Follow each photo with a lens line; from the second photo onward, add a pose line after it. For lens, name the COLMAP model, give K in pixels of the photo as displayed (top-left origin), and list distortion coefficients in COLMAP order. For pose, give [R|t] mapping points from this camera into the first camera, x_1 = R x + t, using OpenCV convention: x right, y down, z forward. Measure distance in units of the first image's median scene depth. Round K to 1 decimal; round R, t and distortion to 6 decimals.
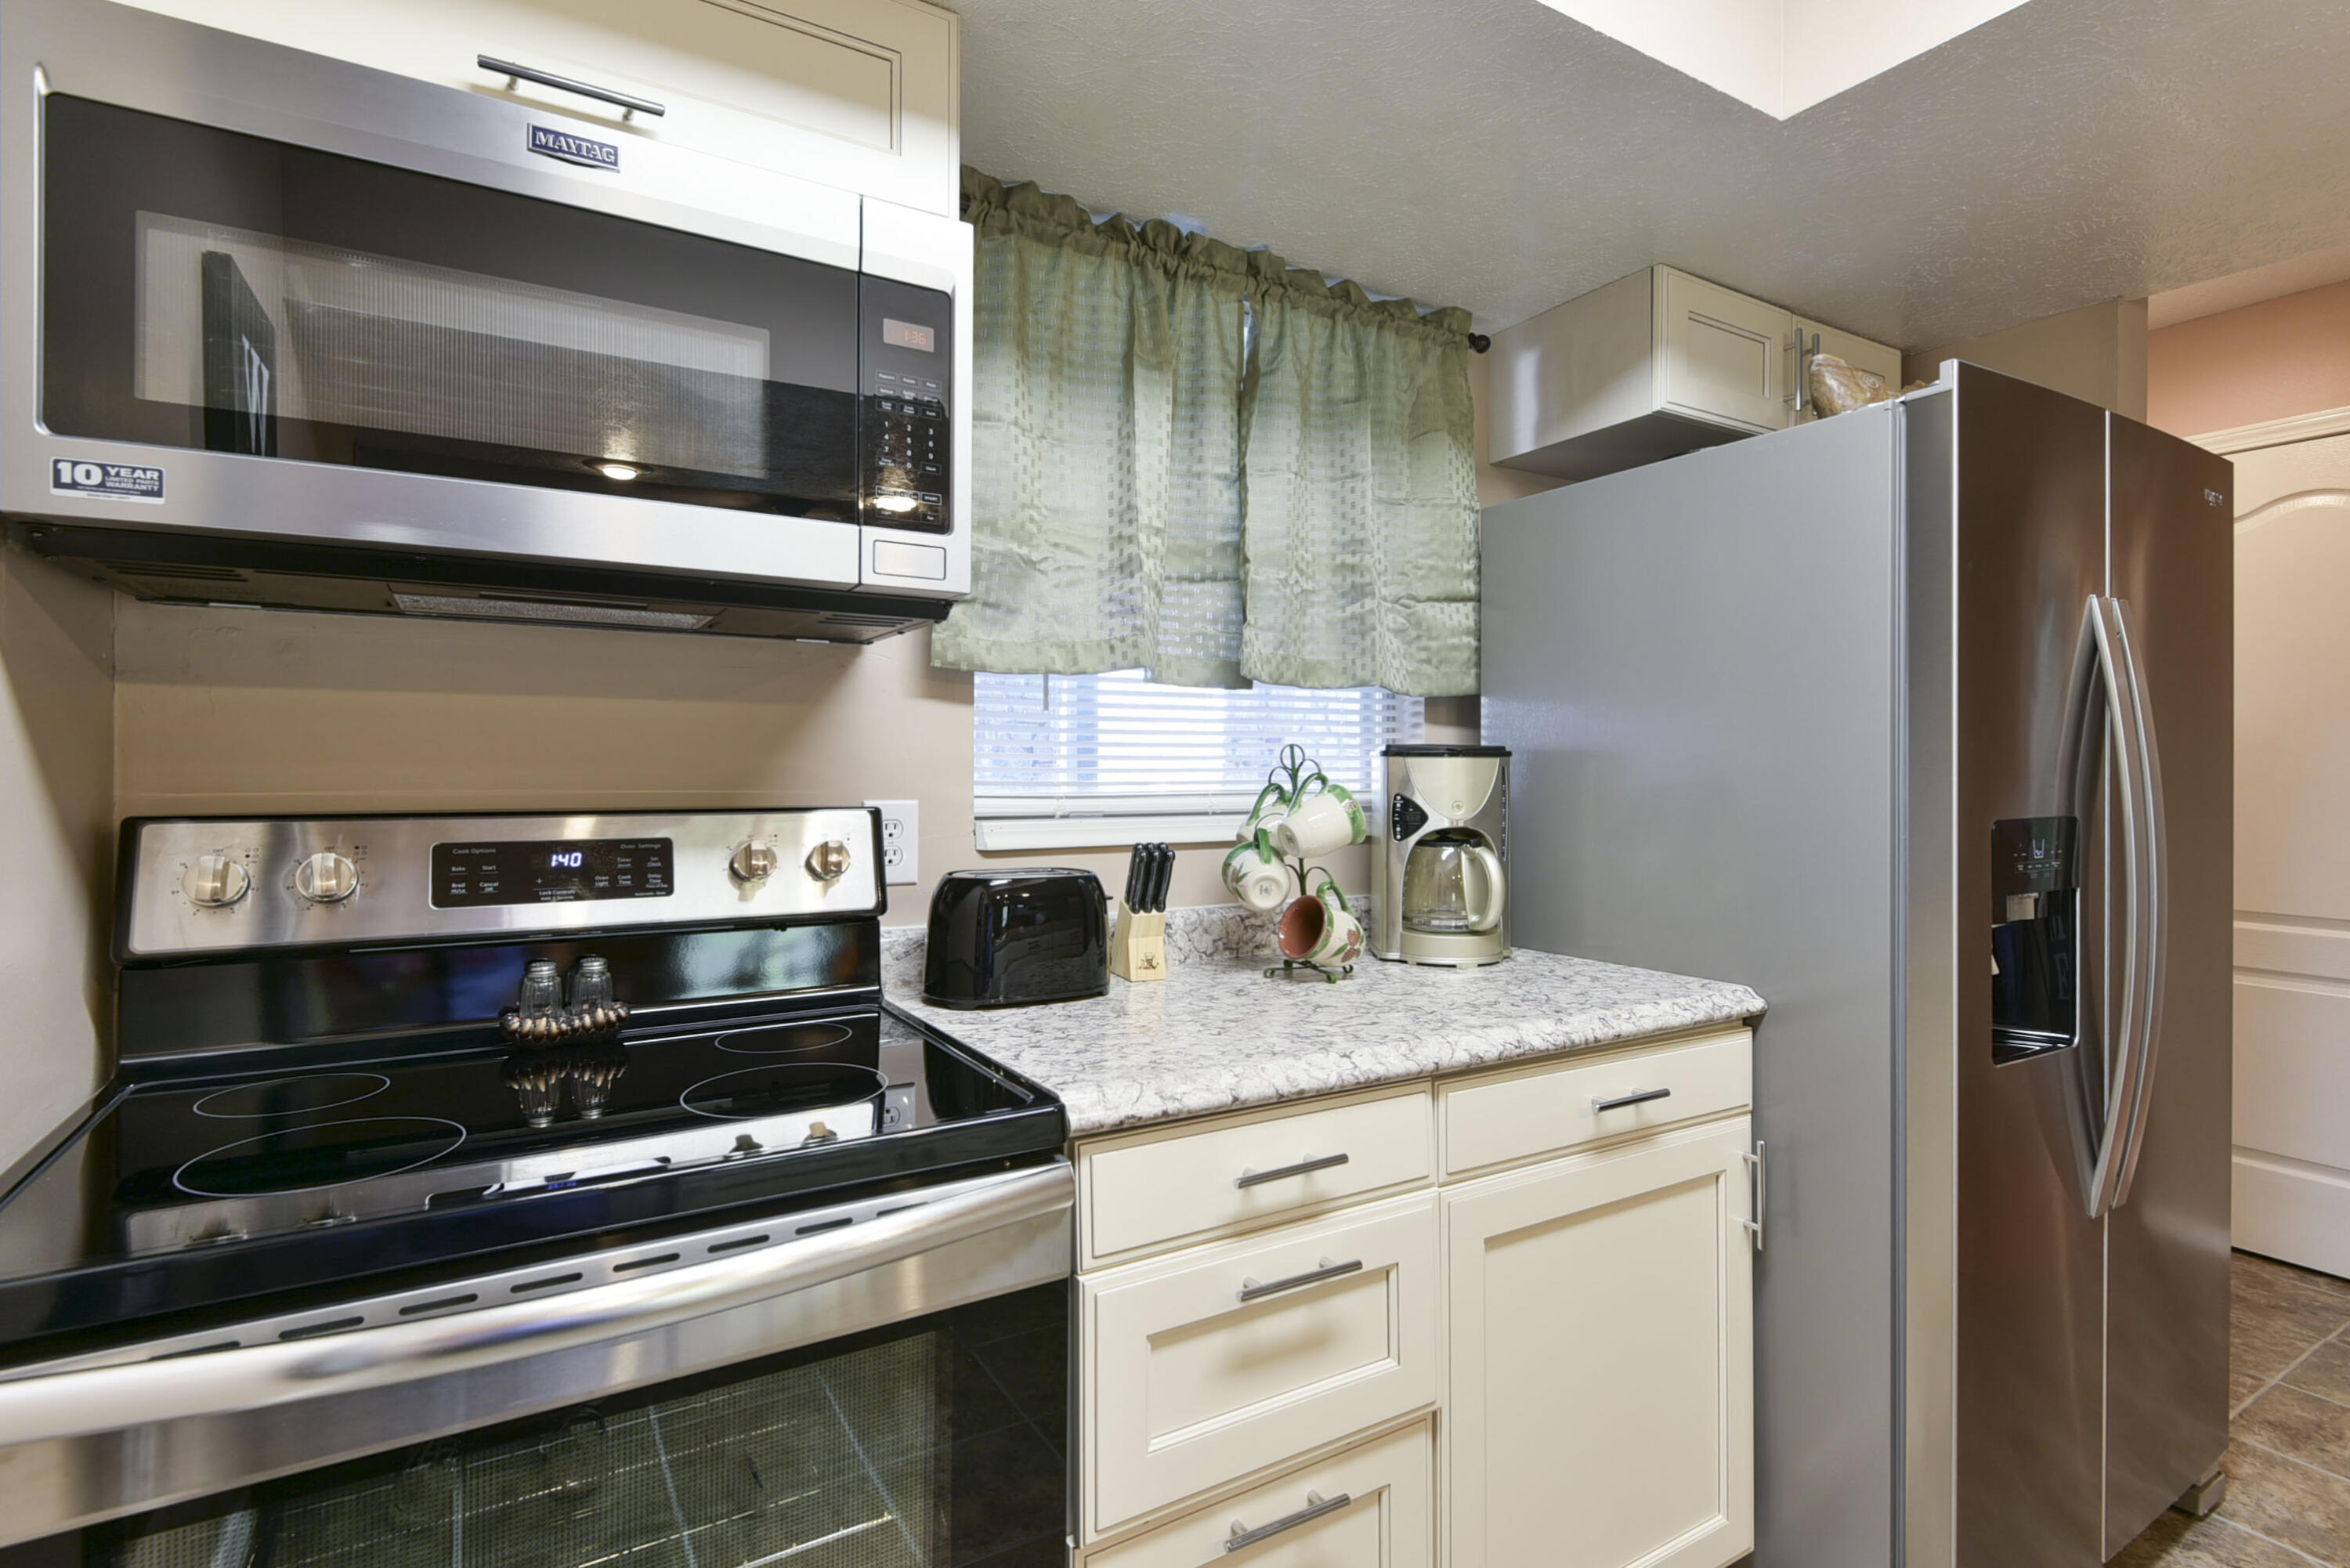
lens RADIAL K [[1068.4, 0, 1166.7], [0, 1068.4, 769.2], [0, 0, 1]] dist [0.018941, -0.000234]
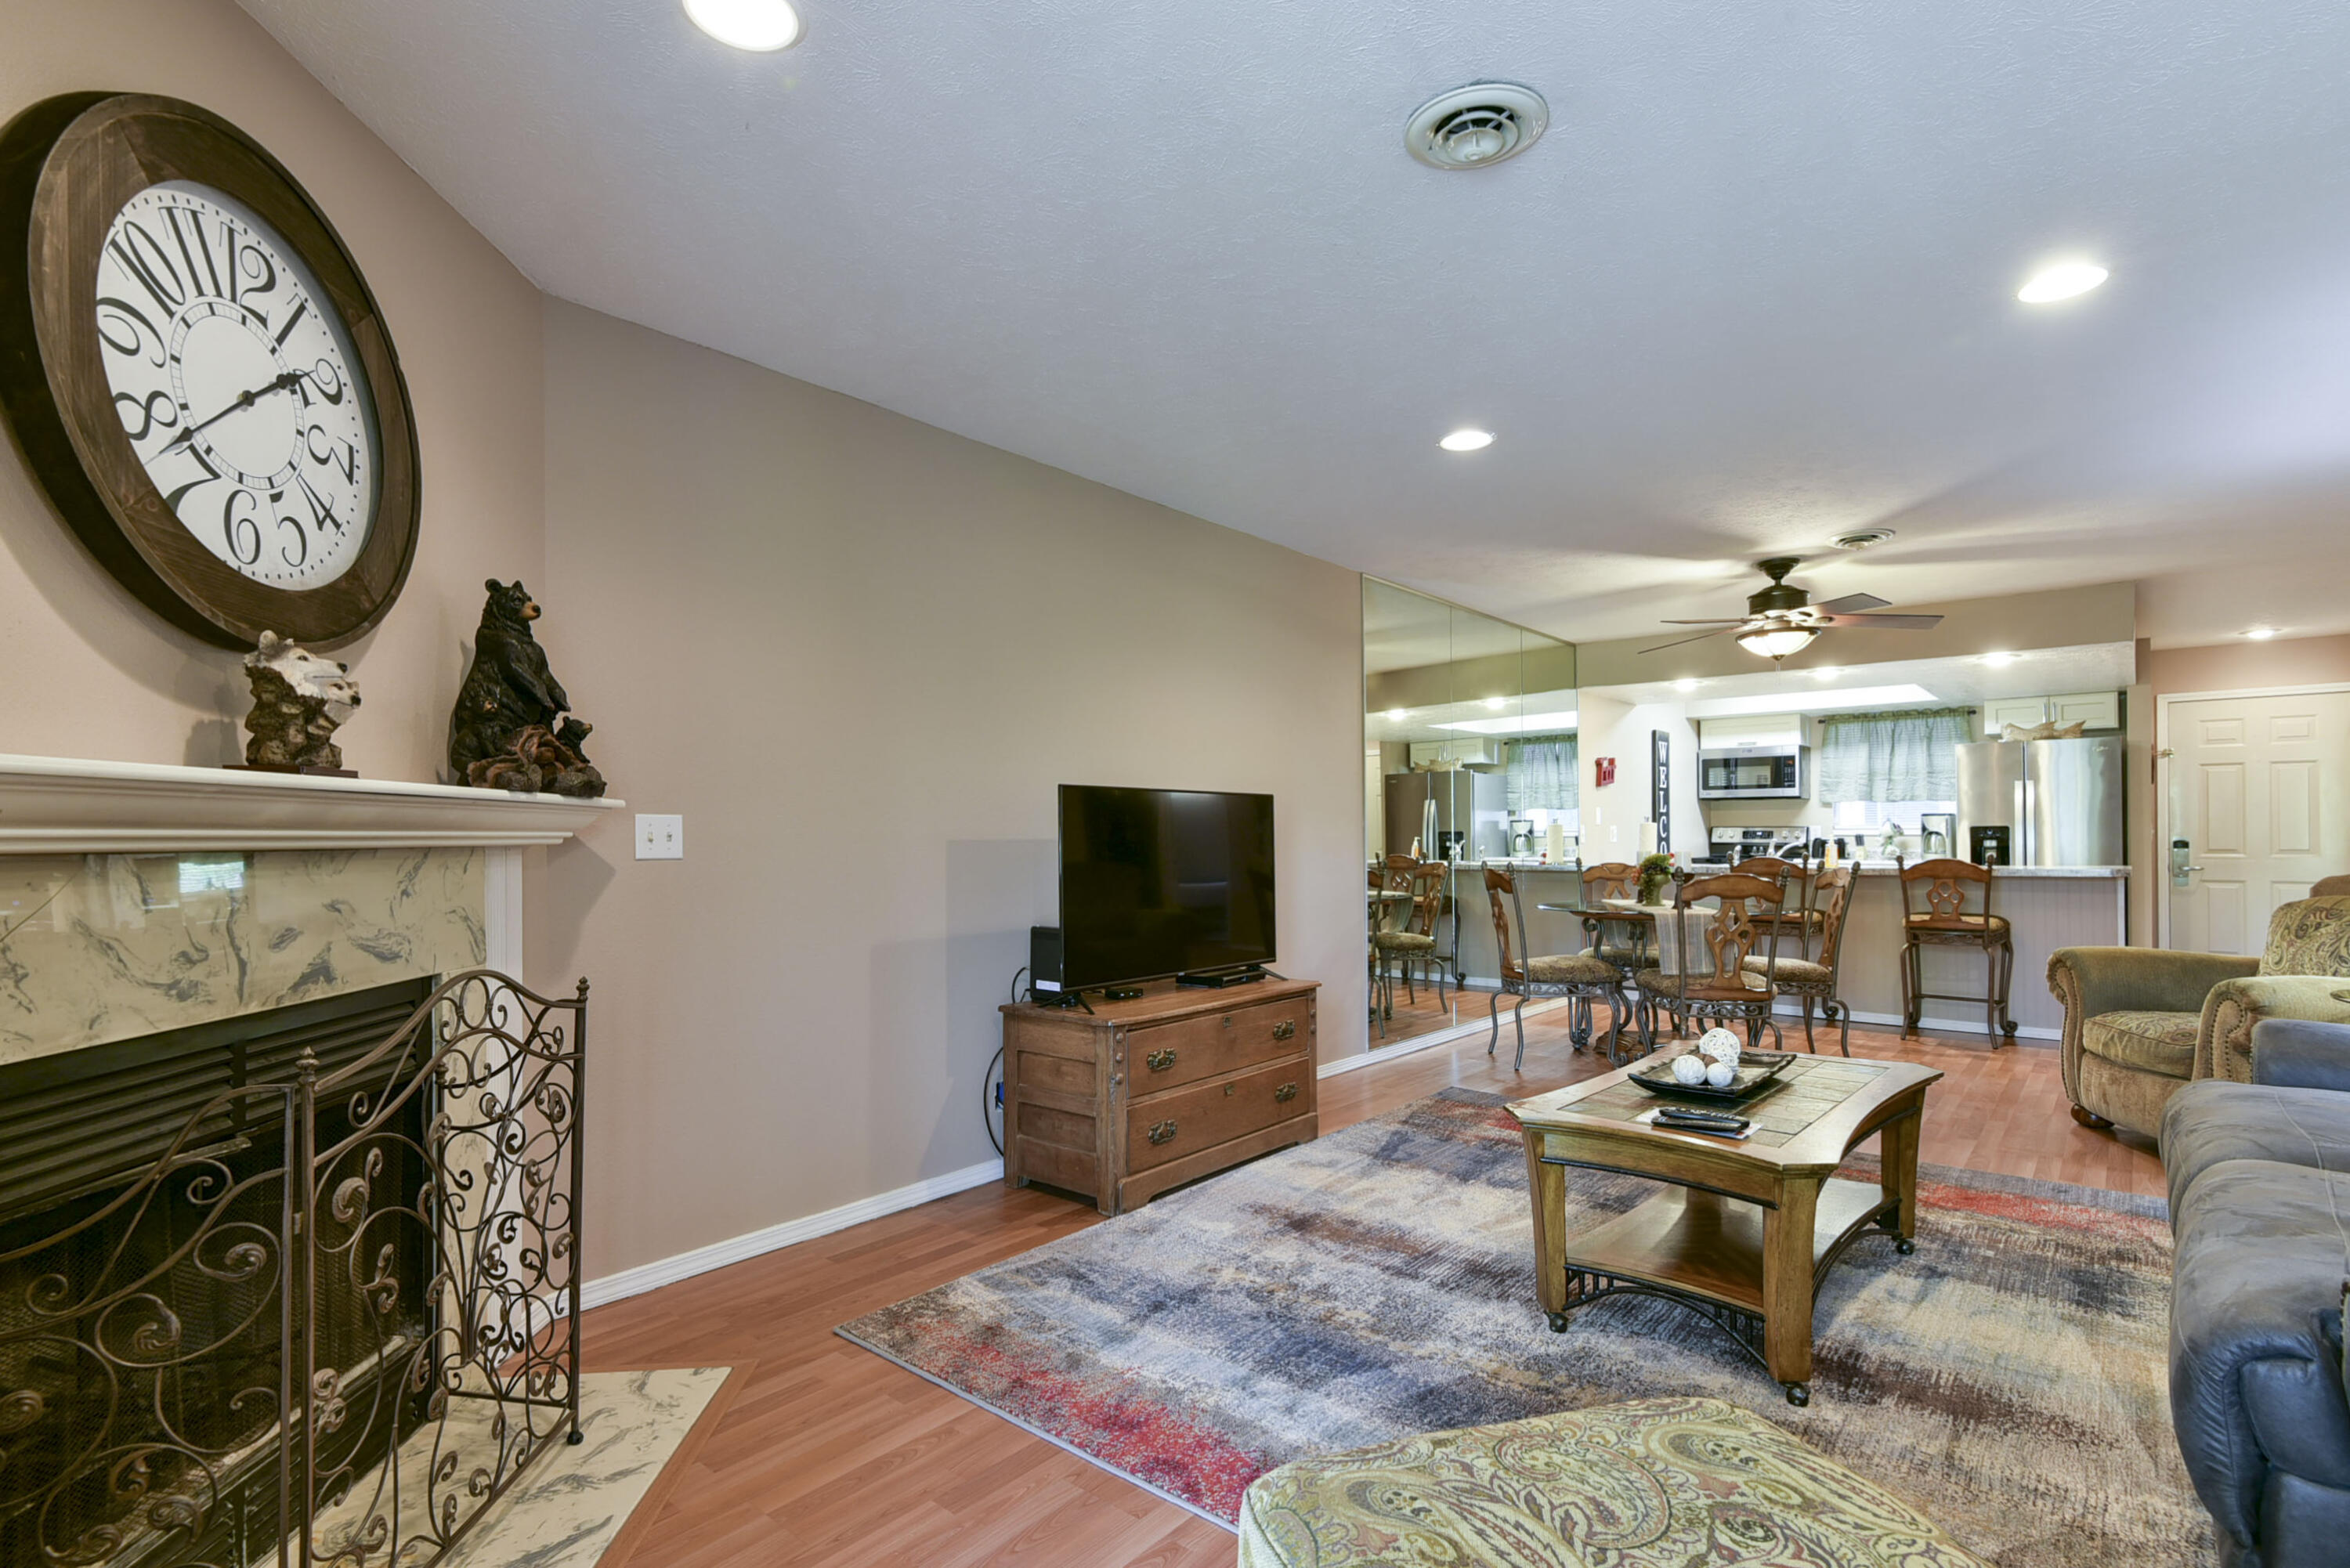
lens RADIAL K [[1108.2, 0, 1173.8], [0, 1108.2, 825.3], [0, 0, 1]] dist [-0.002353, -0.000724]
pose [[0.281714, -0.011617, -0.959428, 4.500346], [-0.000753, 0.999924, -0.012329, 0.102055], [0.959498, 0.004195, 0.281684, -3.995214]]
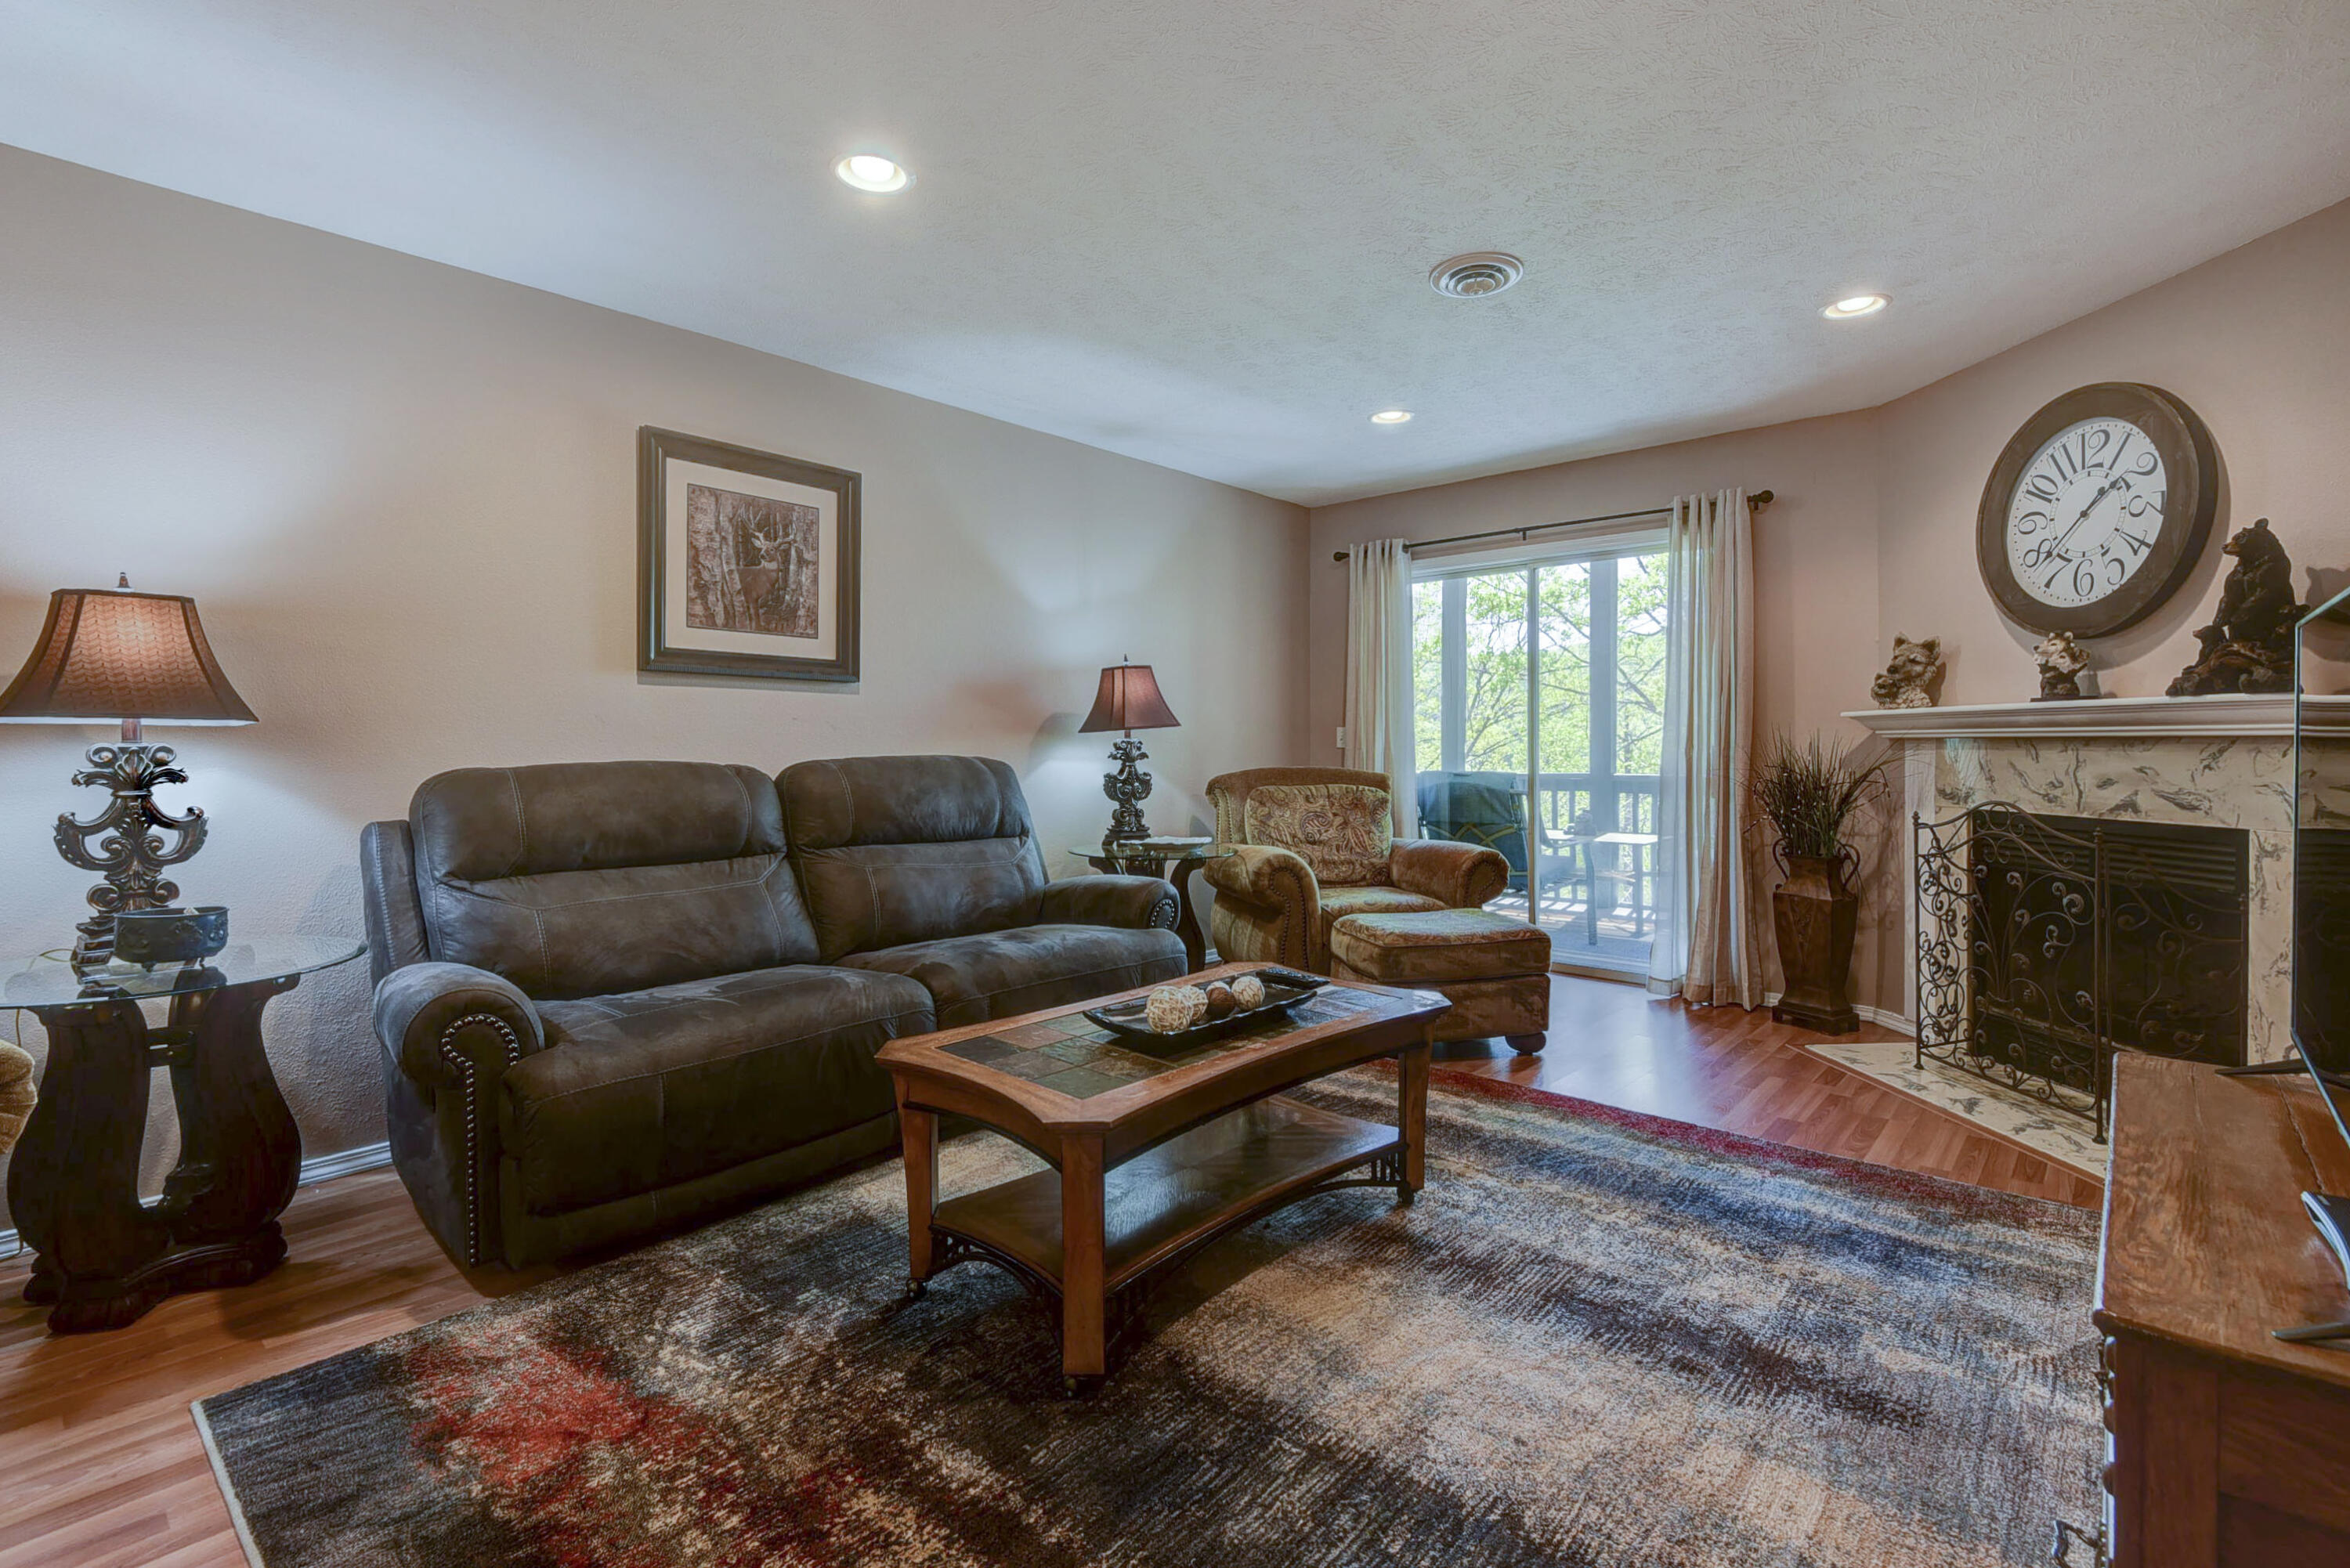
lens RADIAL K [[1104.4, 0, 1151.0], [0, 1104.4, 756.8], [0, 0, 1]] dist [0.008838, -0.001526]
pose [[-0.271606, -0.013680, 0.962311, 1.619852], [0.007769, 0.999835, 0.016407, 0.102657], [-0.962377, 0.011932, -0.271455, -2.197418]]
